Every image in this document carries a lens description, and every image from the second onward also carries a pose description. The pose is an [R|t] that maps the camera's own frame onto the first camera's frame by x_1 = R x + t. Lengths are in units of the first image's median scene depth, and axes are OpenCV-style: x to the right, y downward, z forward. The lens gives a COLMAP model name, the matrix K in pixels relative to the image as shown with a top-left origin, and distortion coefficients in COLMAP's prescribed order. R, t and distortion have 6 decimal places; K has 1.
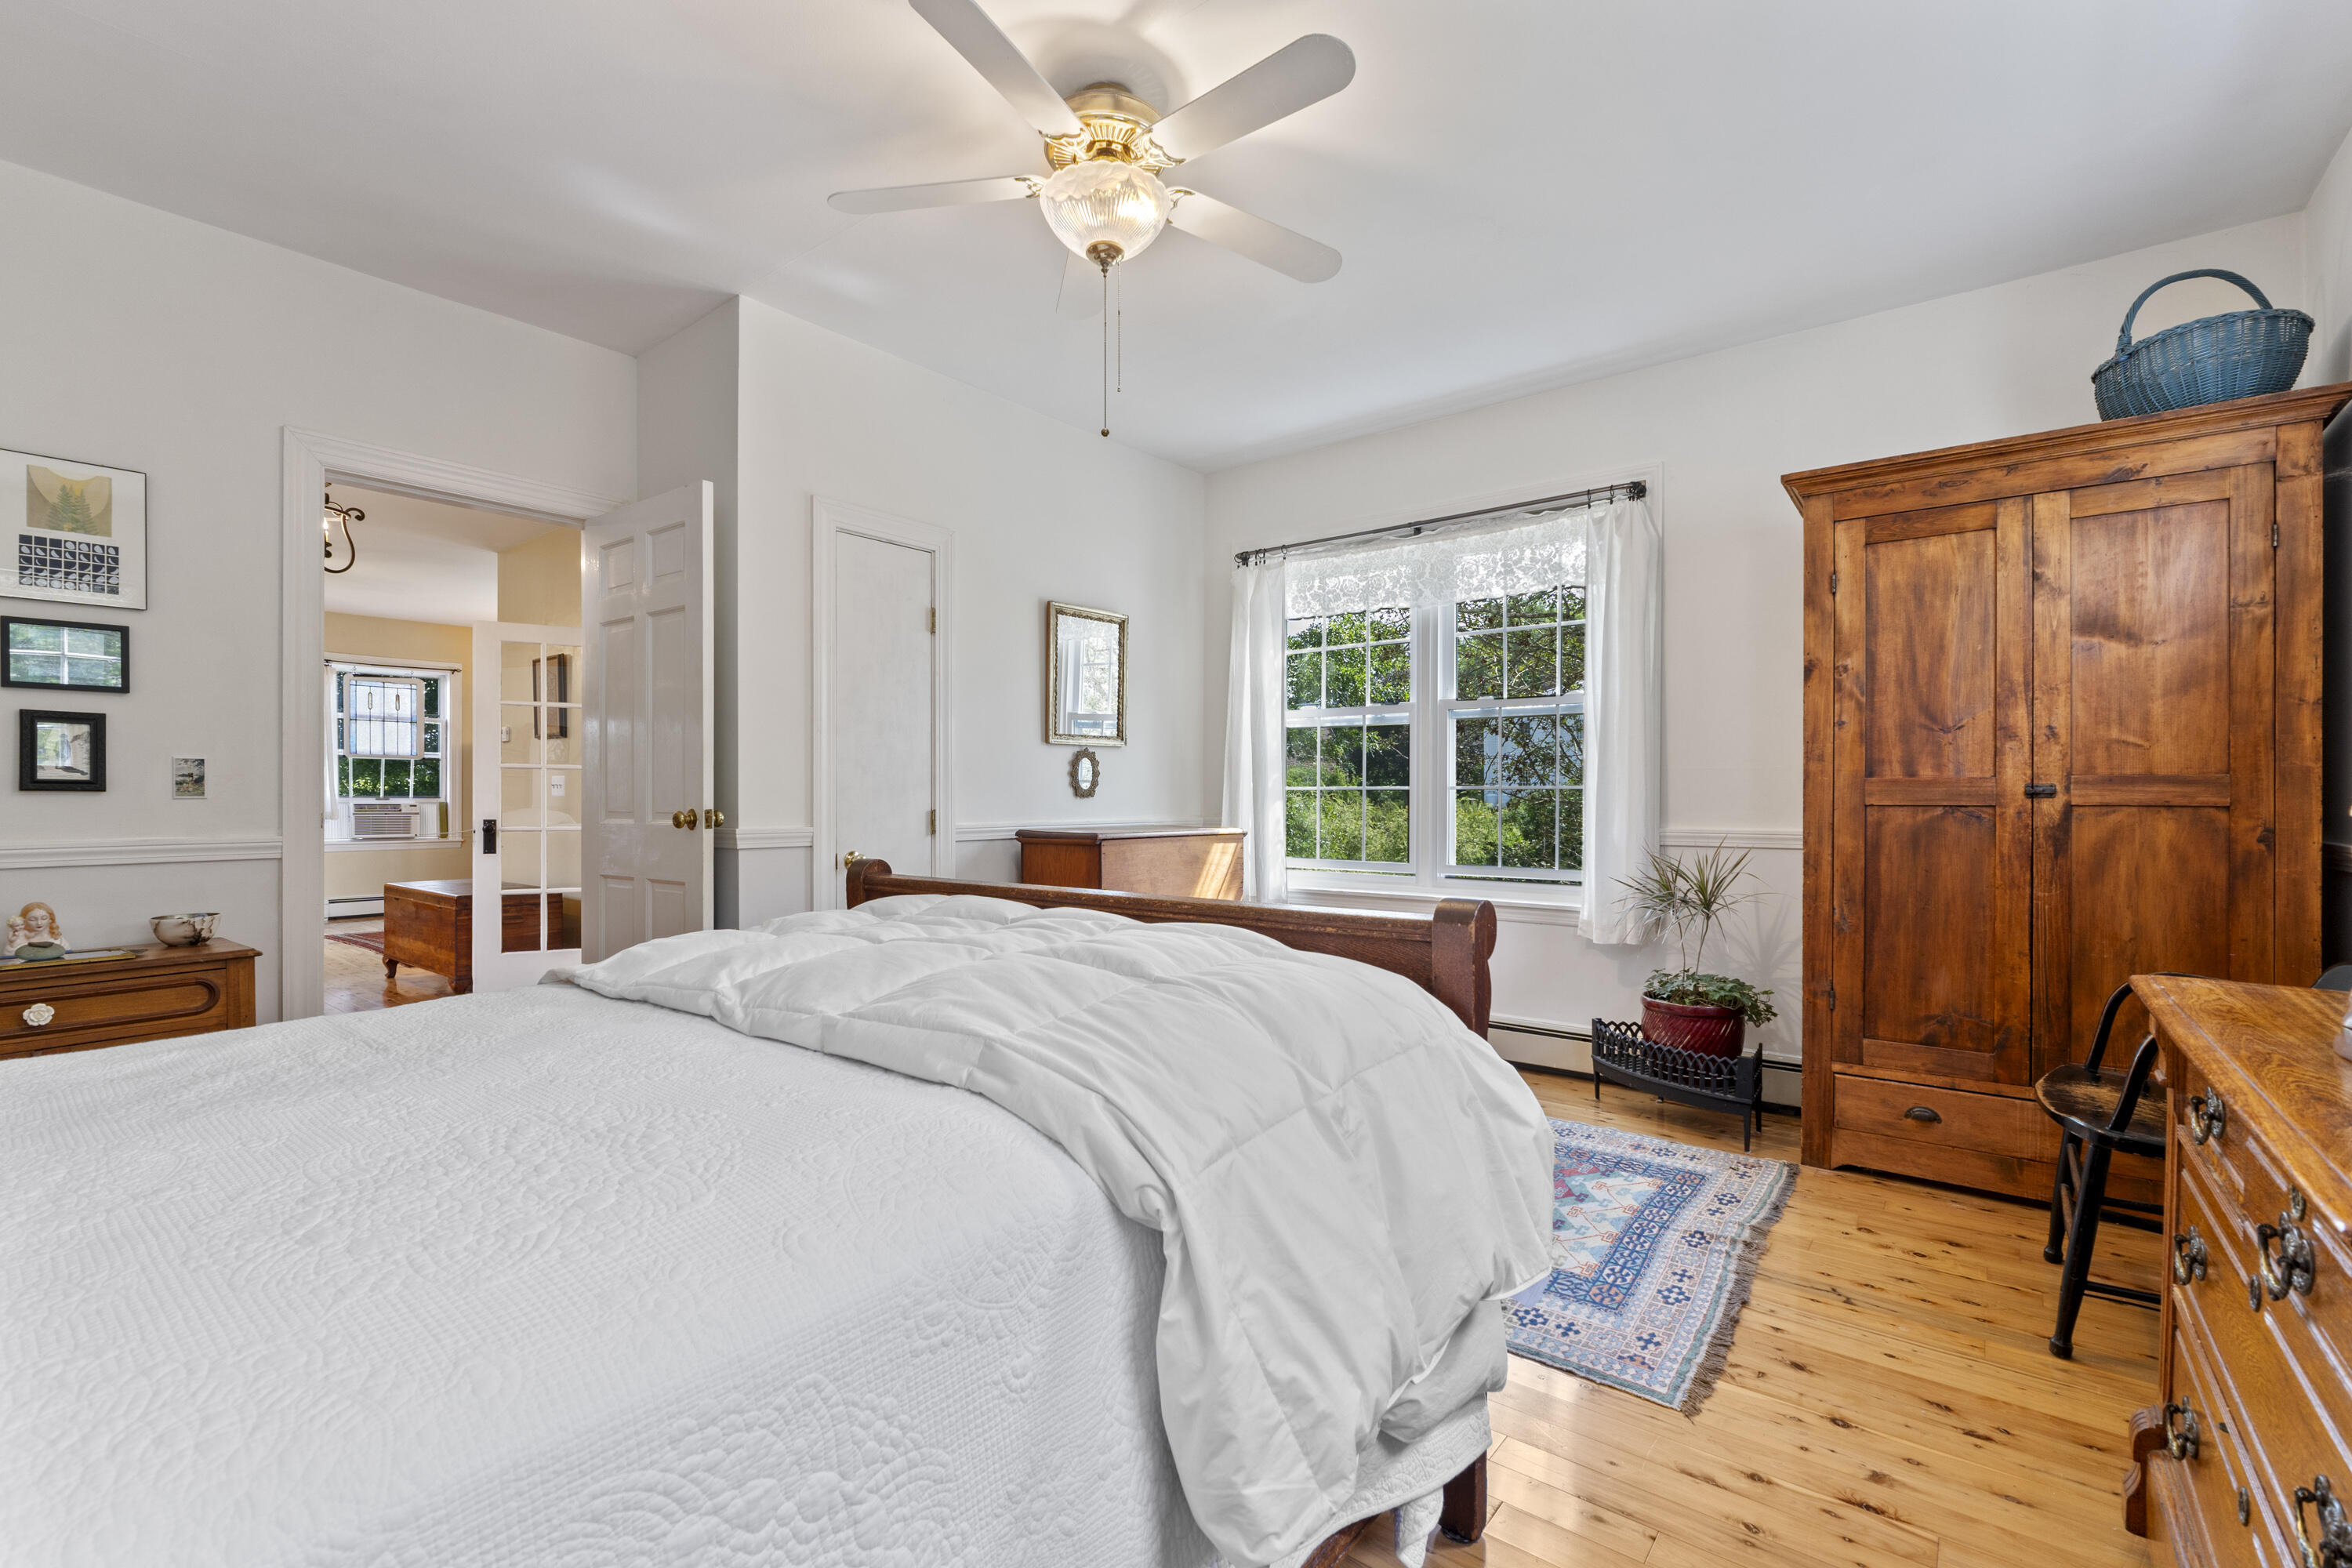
lens RADIAL K [[1011.9, 0, 1171.9], [0, 1011.9, 790.2], [0, 0, 1]] dist [-0.005022, -0.001311]
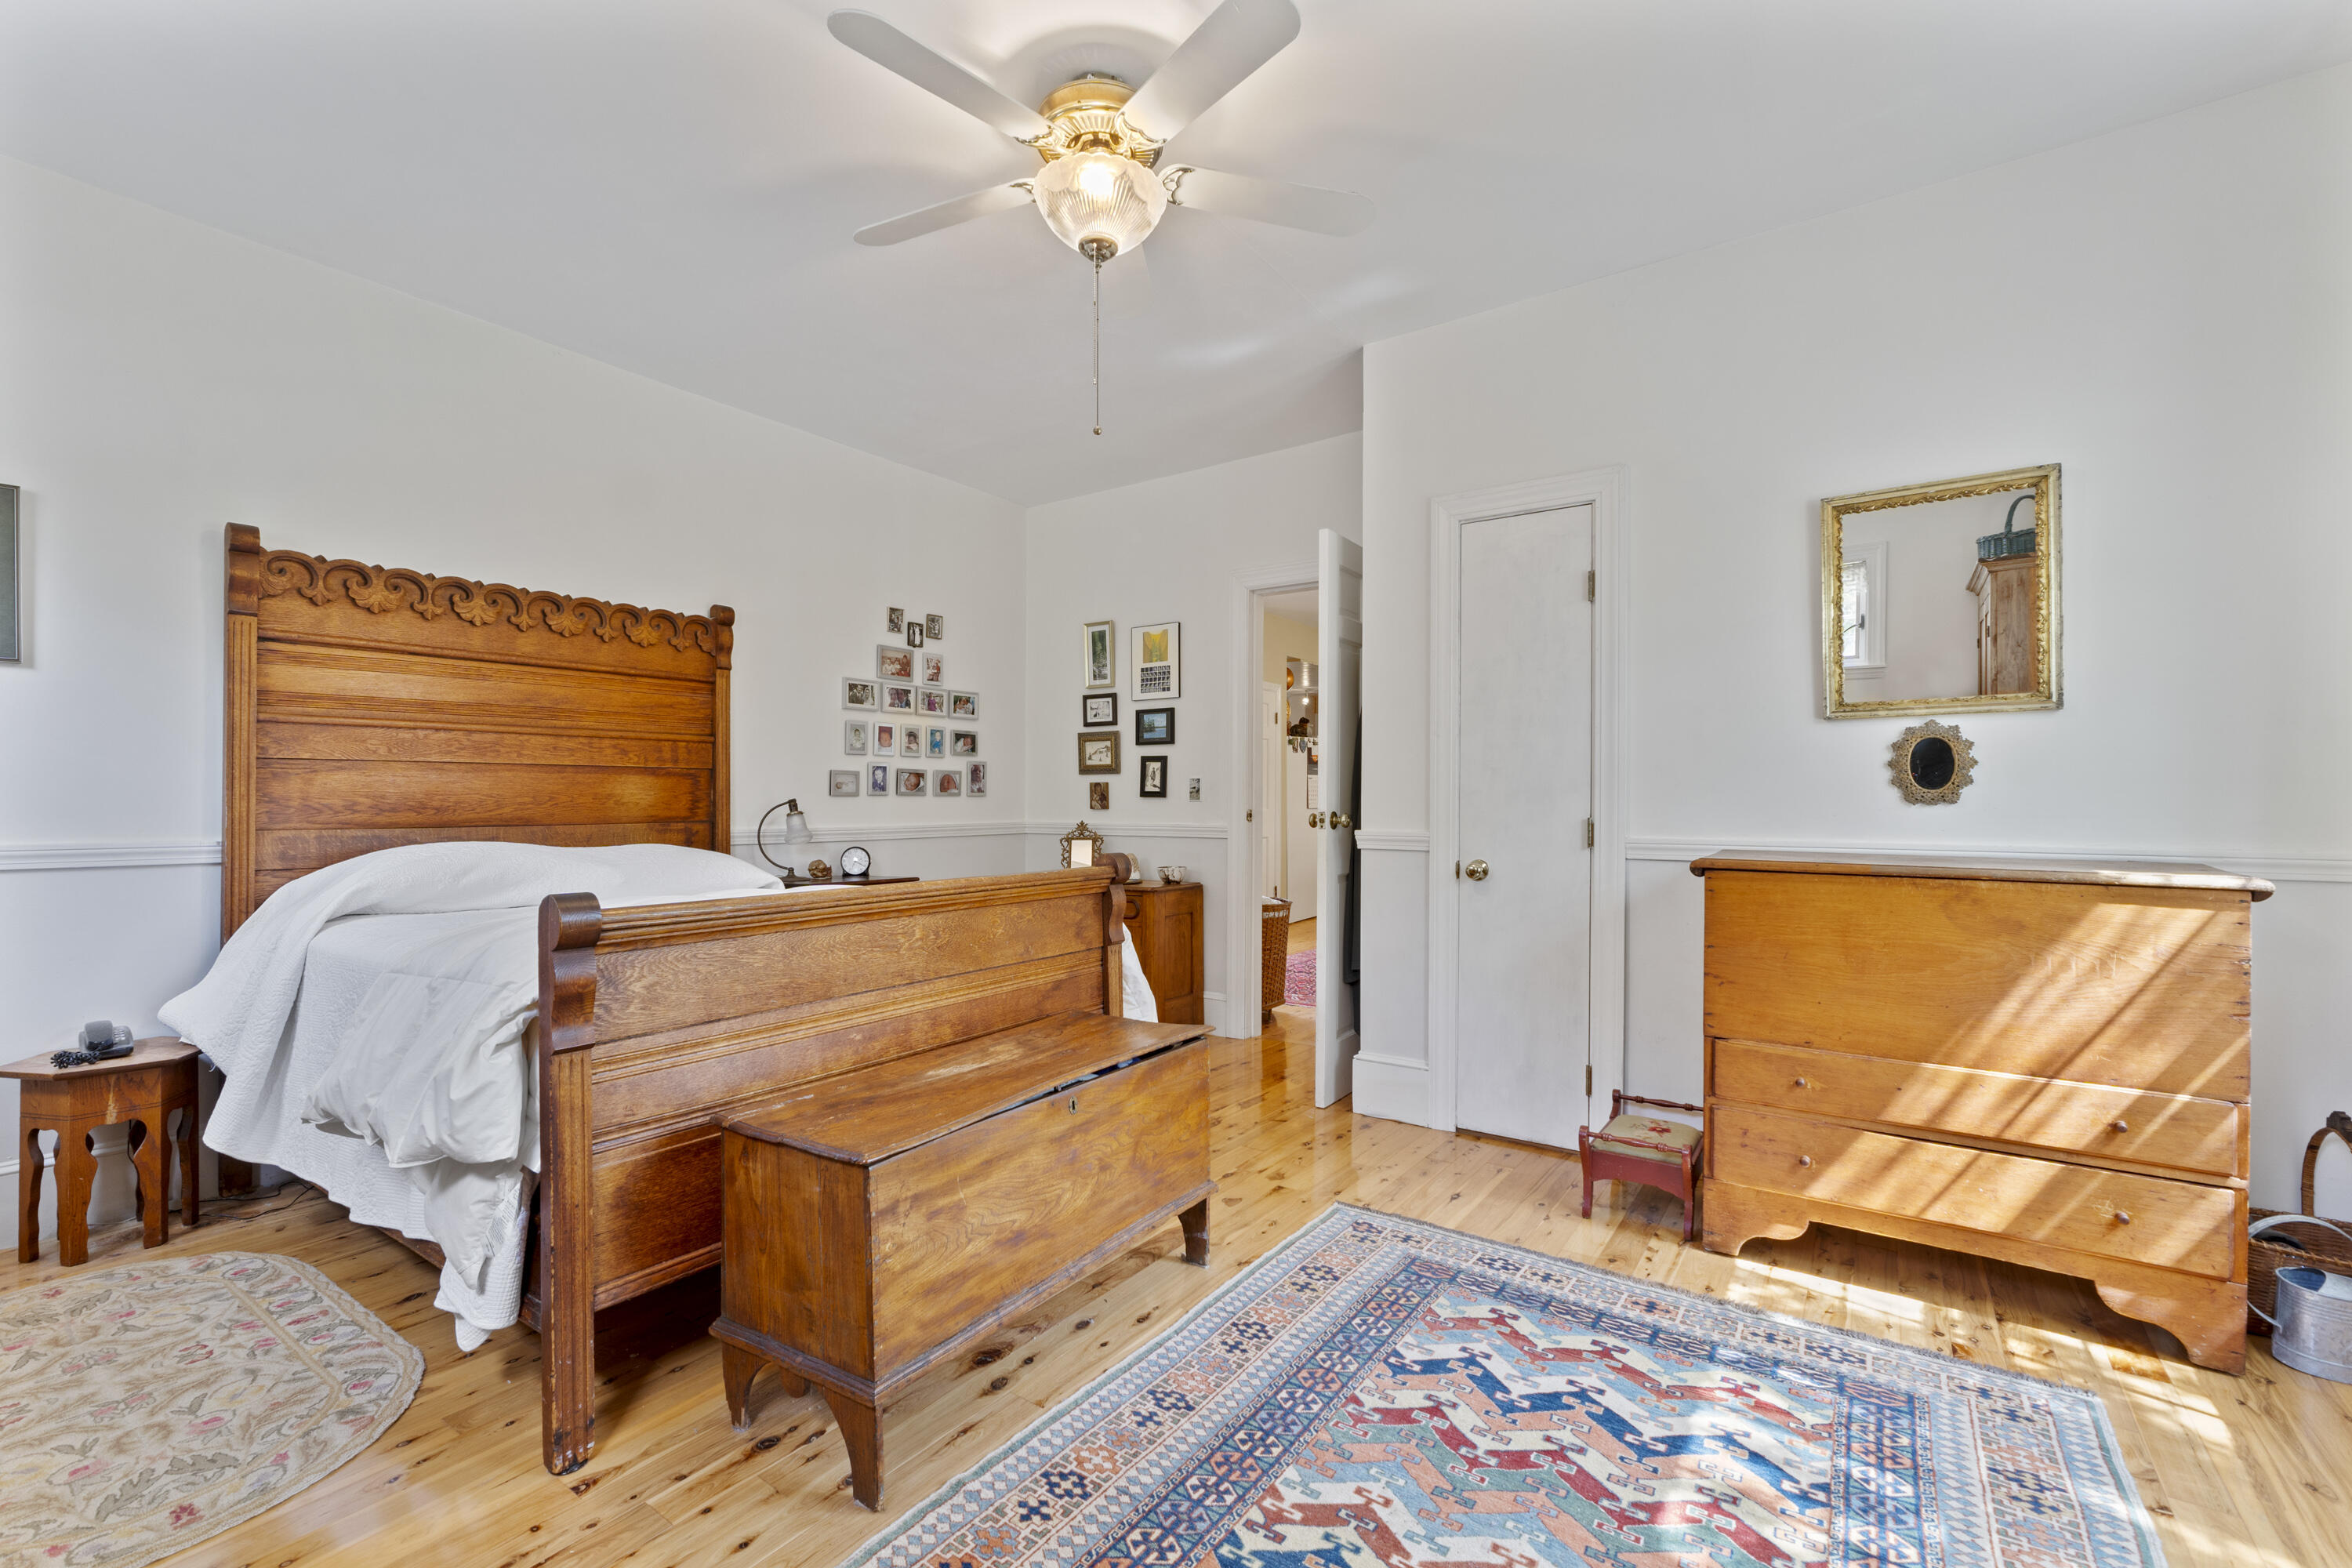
lens RADIAL K [[1011.9, 0, 1171.9], [0, 1011.9, 795.2], [0, 0, 1]] dist [-0.005022, -0.001311]
pose [[0.049089, -0.008524, -0.998758, 0.778501], [-0.001538, 0.999962, -0.008610, 0.012940], [0.998793, 0.001959, 0.049074, 0.872778]]
